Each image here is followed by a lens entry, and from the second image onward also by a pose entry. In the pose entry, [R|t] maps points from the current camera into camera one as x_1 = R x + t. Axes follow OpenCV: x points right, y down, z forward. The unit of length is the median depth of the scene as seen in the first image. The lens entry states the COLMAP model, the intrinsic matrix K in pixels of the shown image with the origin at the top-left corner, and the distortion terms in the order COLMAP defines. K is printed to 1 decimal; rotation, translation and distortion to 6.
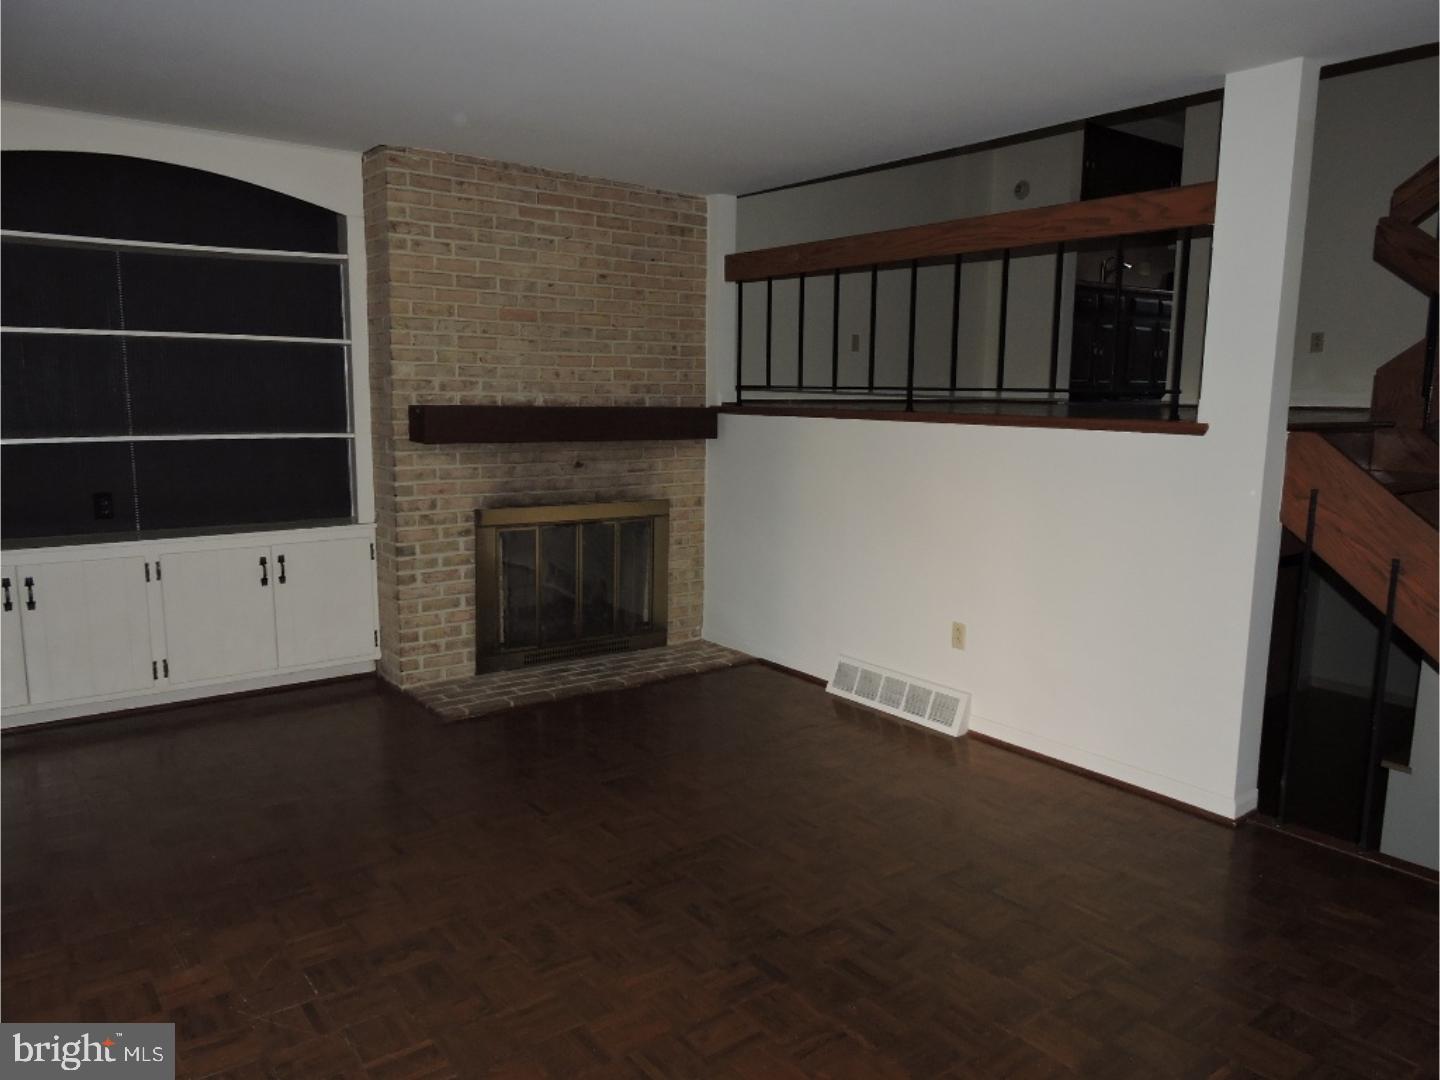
lens RADIAL K [[1034.3, 0, 720.0], [0, 1034.3, 540.0], [0, 0, 1]] dist [0.003933, -0.002487]
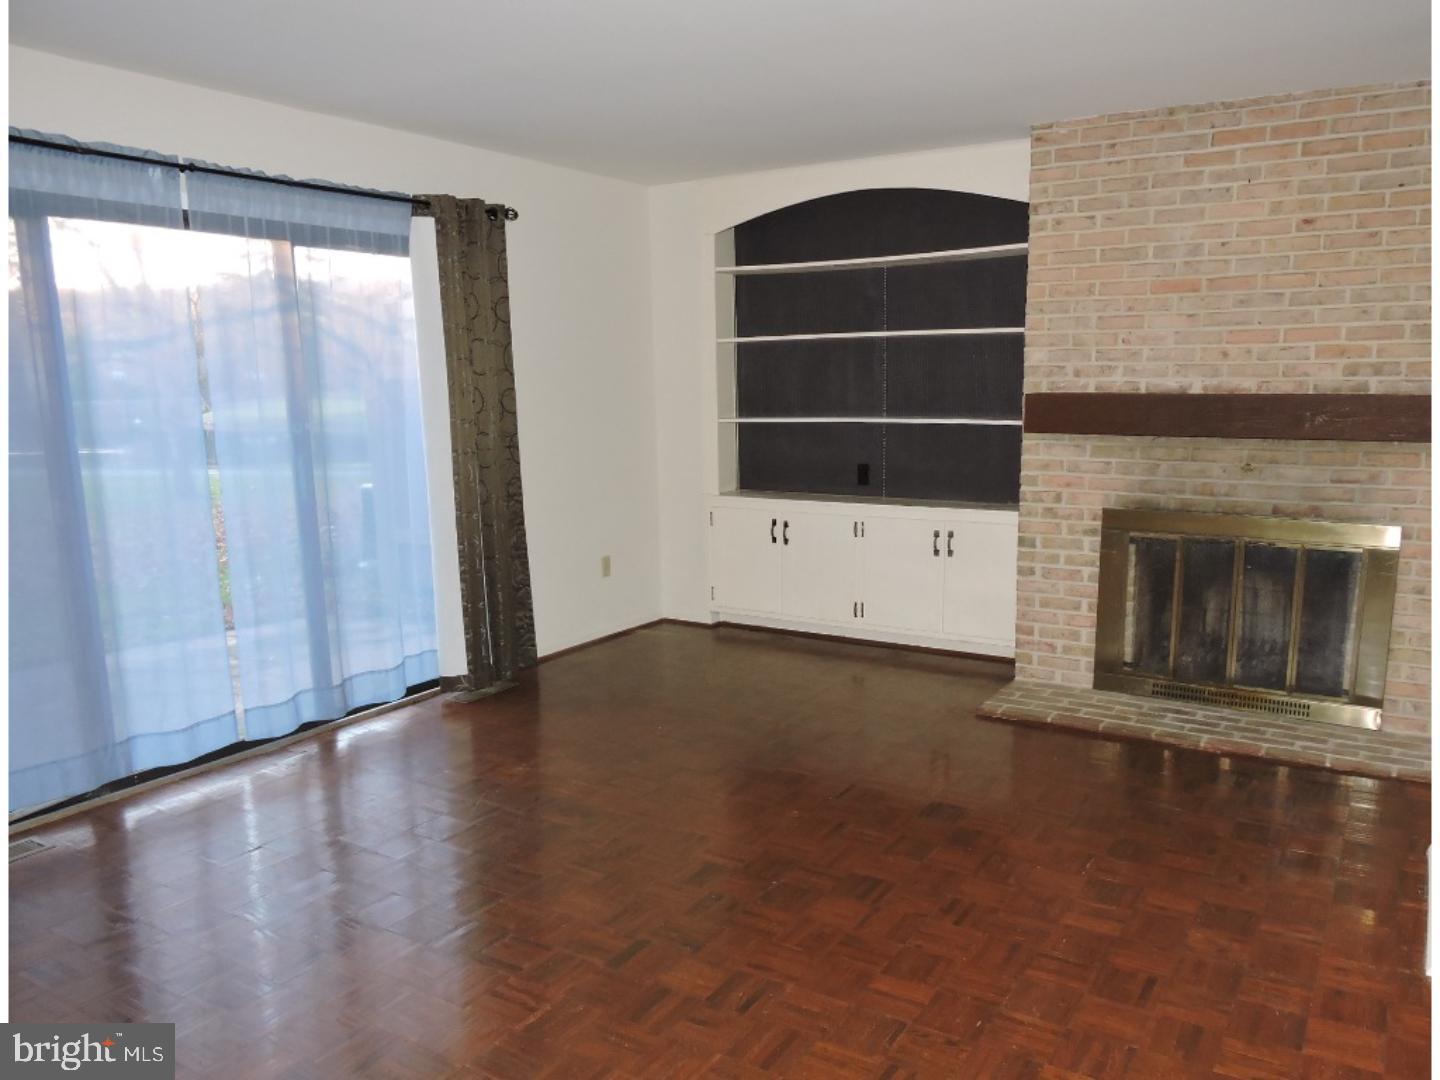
lens RADIAL K [[1077.8, 0, 749.5], [0, 1077.8, 566.8], [0, 0, 1]] dist [-0.005387, -0.006071]
pose [[0.365363, 0.146470, -0.919269, 0.525823], [-0.118190, 0.986850, 0.110263, -0.046121], [0.923331, 0.068362, 0.377870, 0.361265]]
